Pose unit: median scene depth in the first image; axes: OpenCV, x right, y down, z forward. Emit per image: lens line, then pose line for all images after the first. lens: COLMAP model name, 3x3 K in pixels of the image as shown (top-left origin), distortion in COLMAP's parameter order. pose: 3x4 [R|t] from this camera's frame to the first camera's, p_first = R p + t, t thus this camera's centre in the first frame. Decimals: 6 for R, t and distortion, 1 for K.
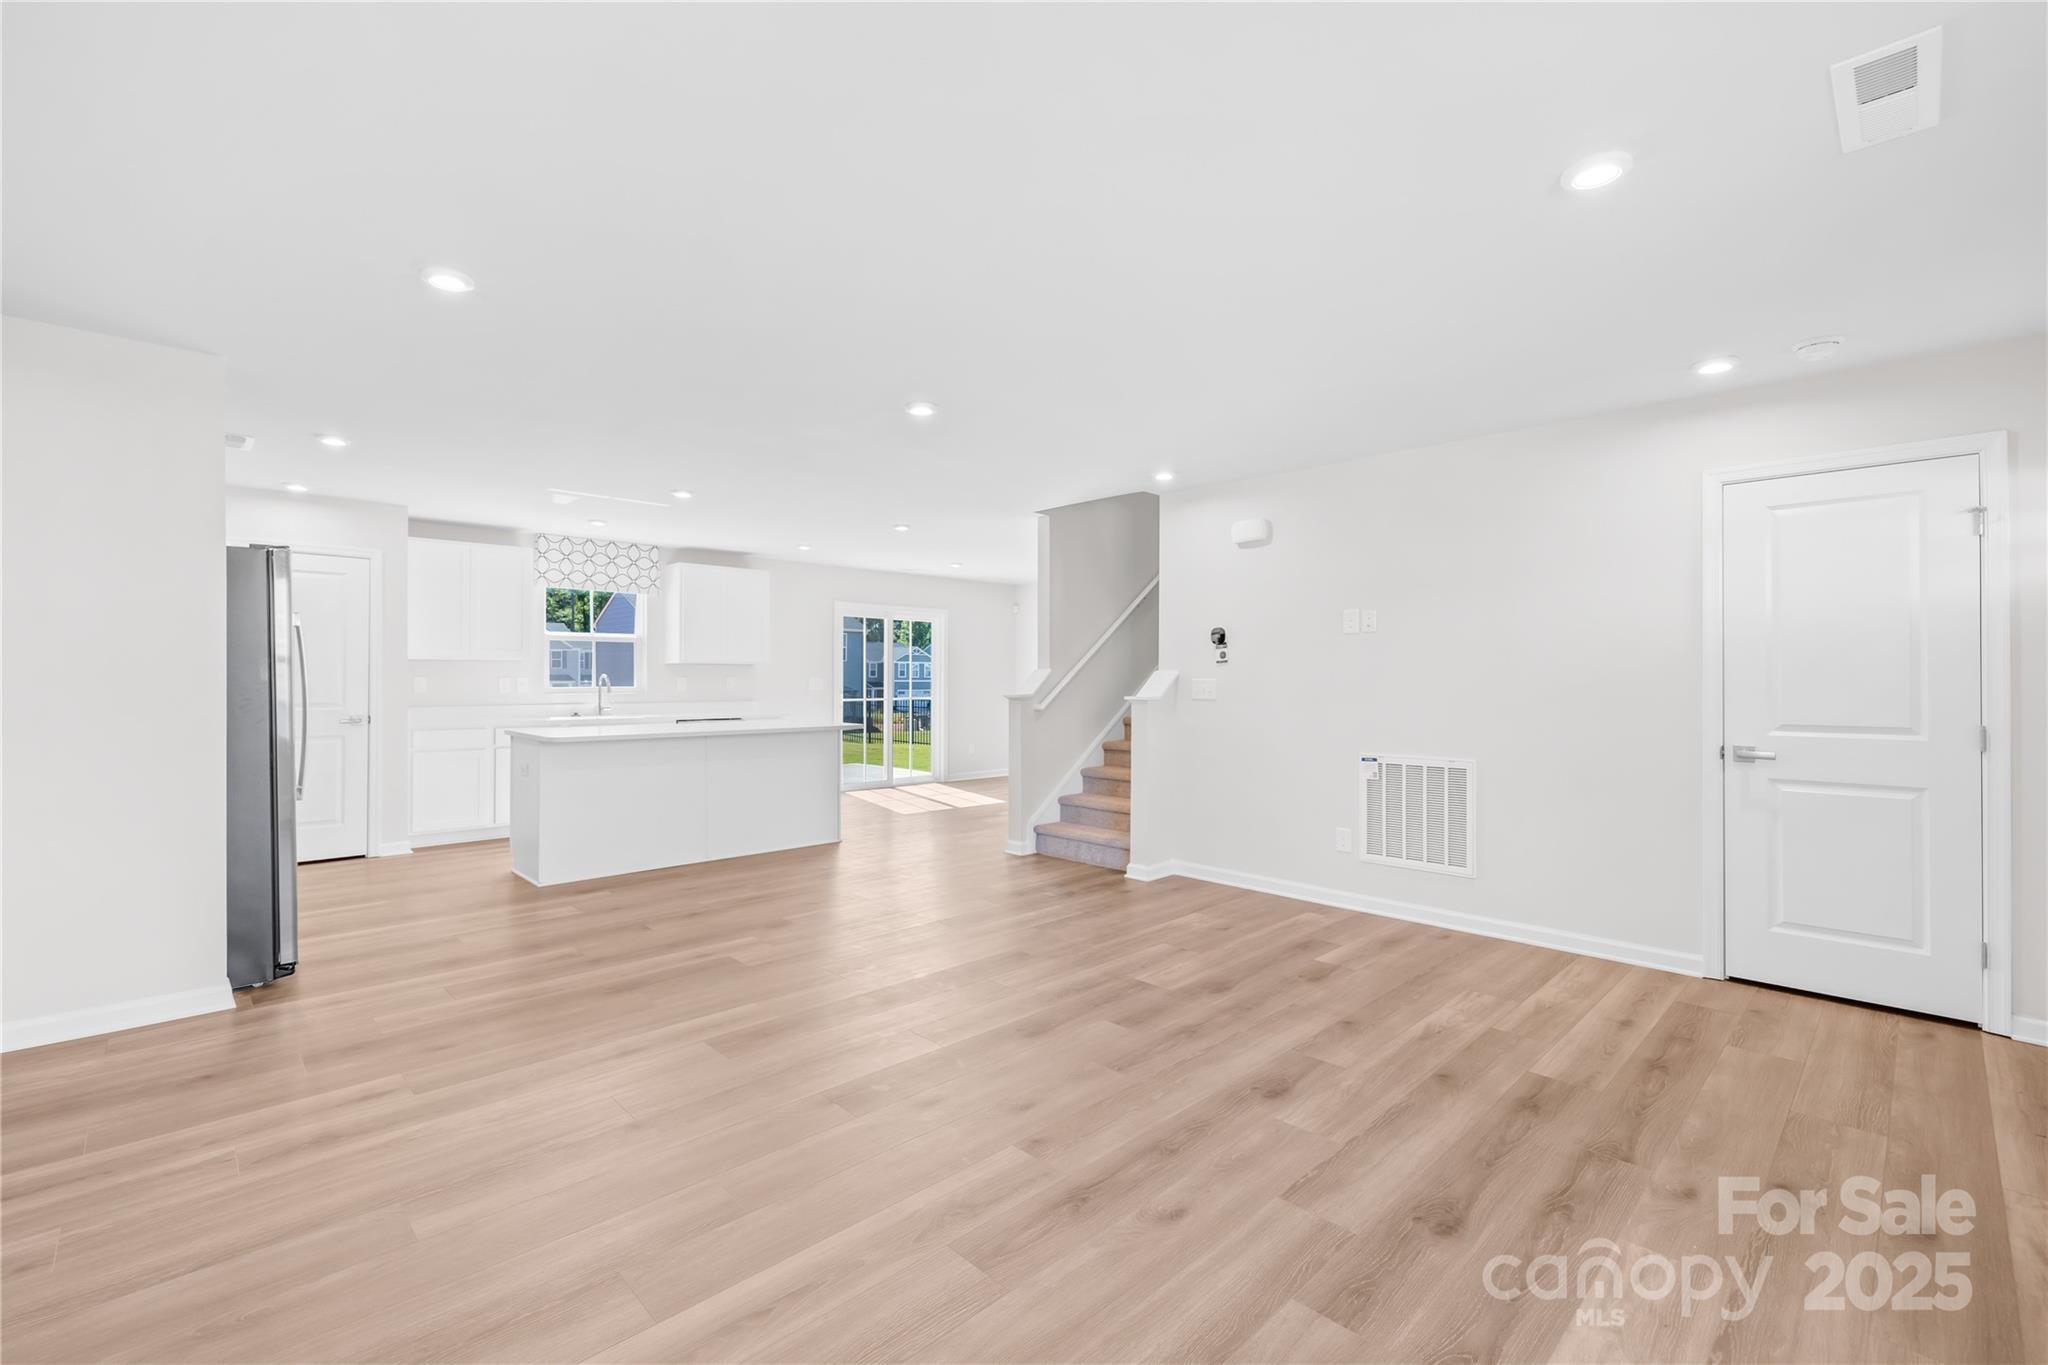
lens RADIAL K [[865.5, 0, 996.9], [0, 865.5, 677.6], [0, 0, 1]] dist [0.002191, -0.000081]
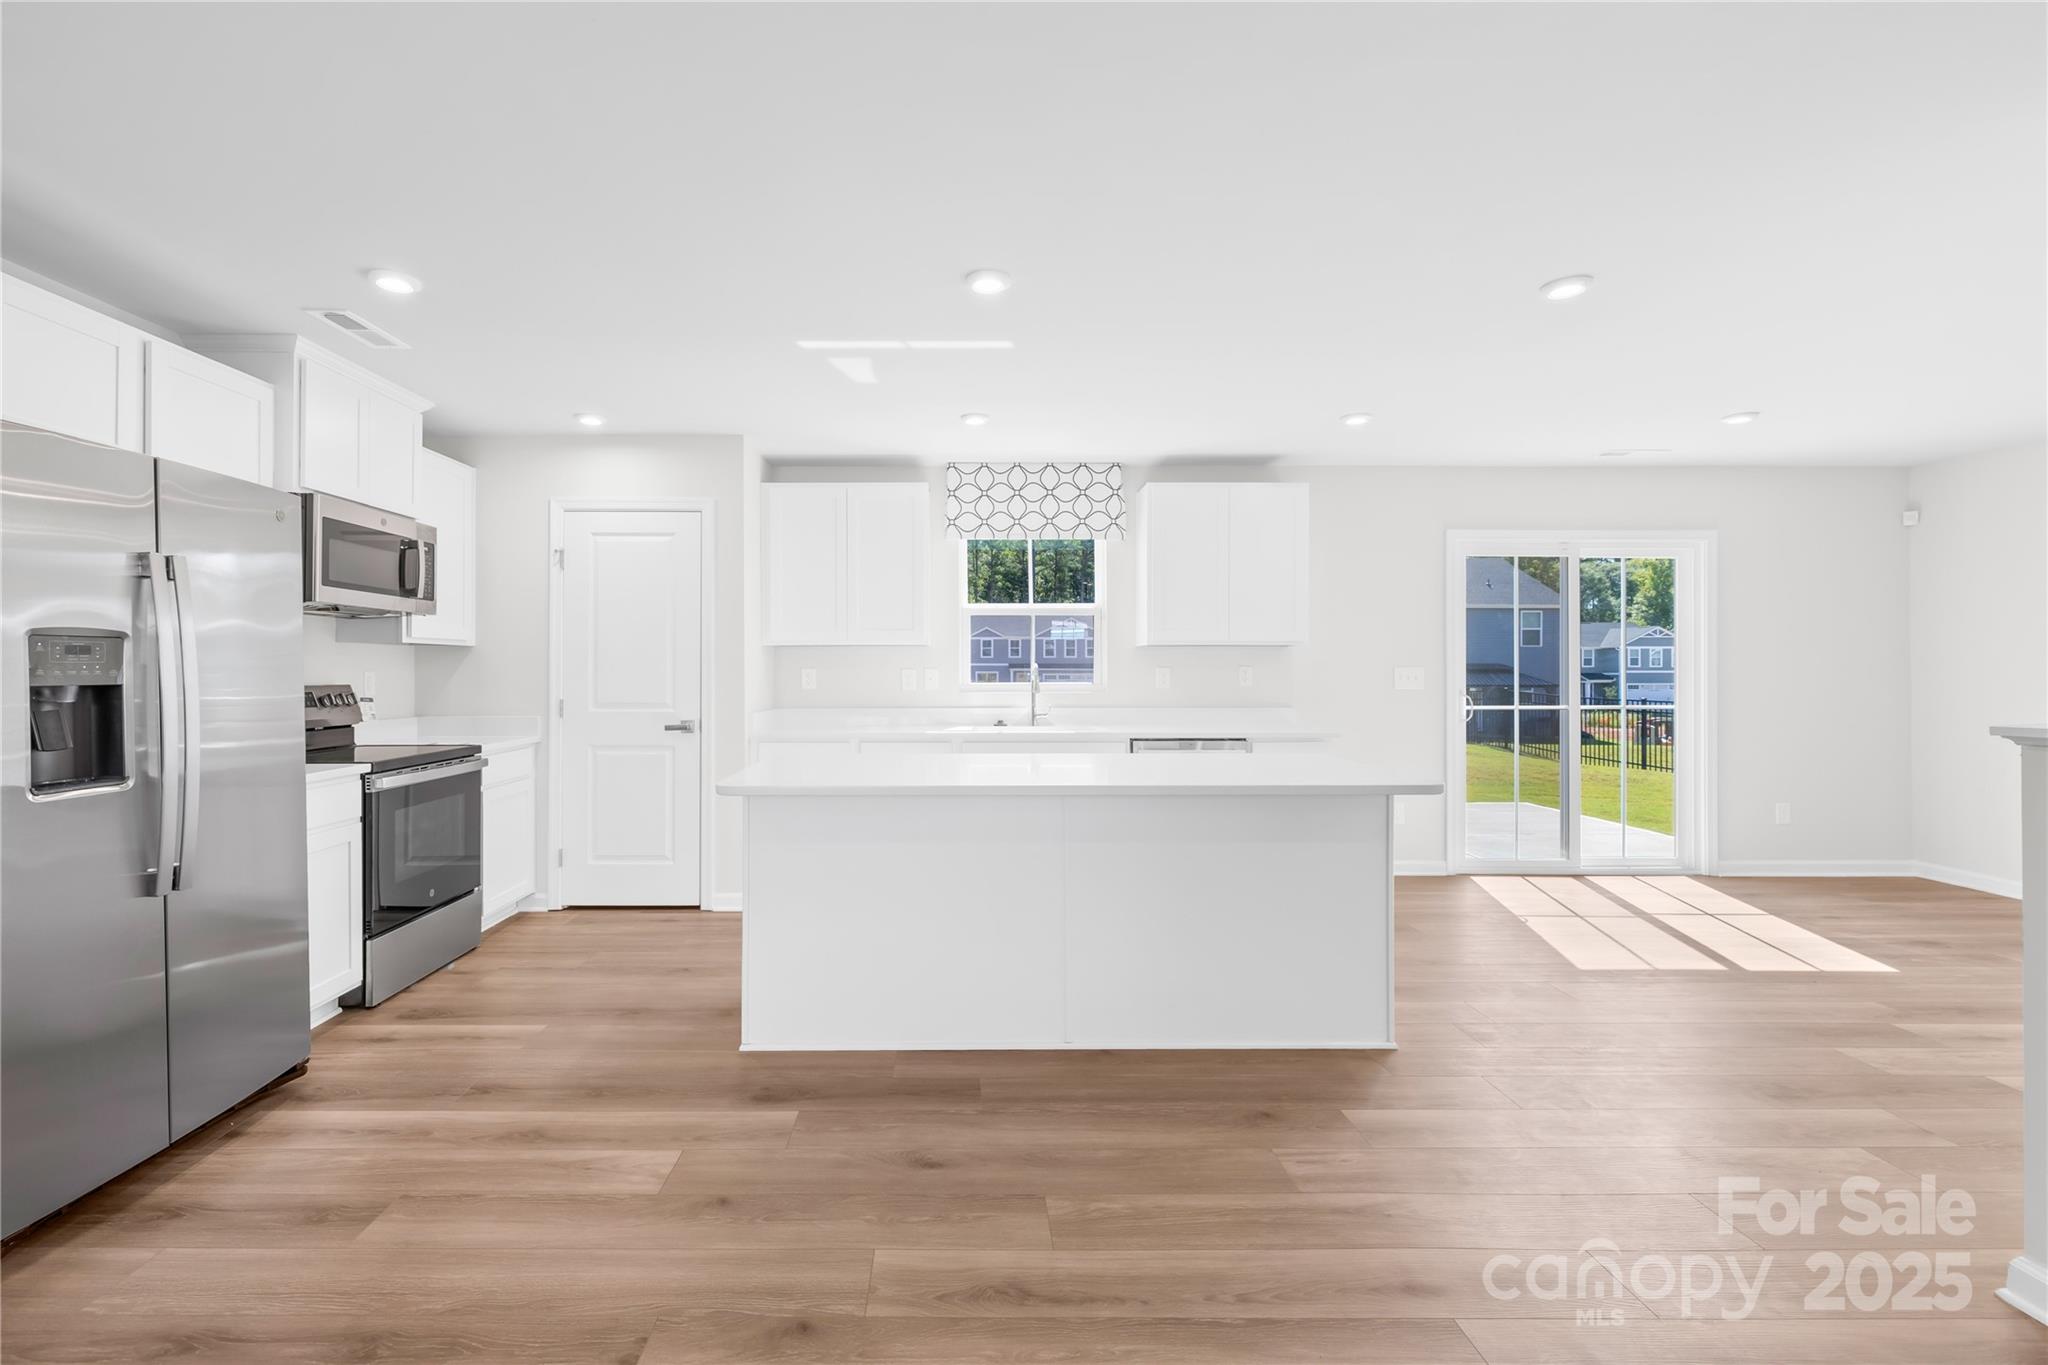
lens RADIAL K [[880.5, 0, 949.0], [0, 880.5, 672.7], [0, 0, 1]] dist [-0.003994, -0.000010]
pose [[0.716735, -0.001565, -0.697344, -0.048973], [0.004554, 0.999987, 0.002437, 0.001793], [0.697331, -0.004922, 0.716732, 0.756430]]
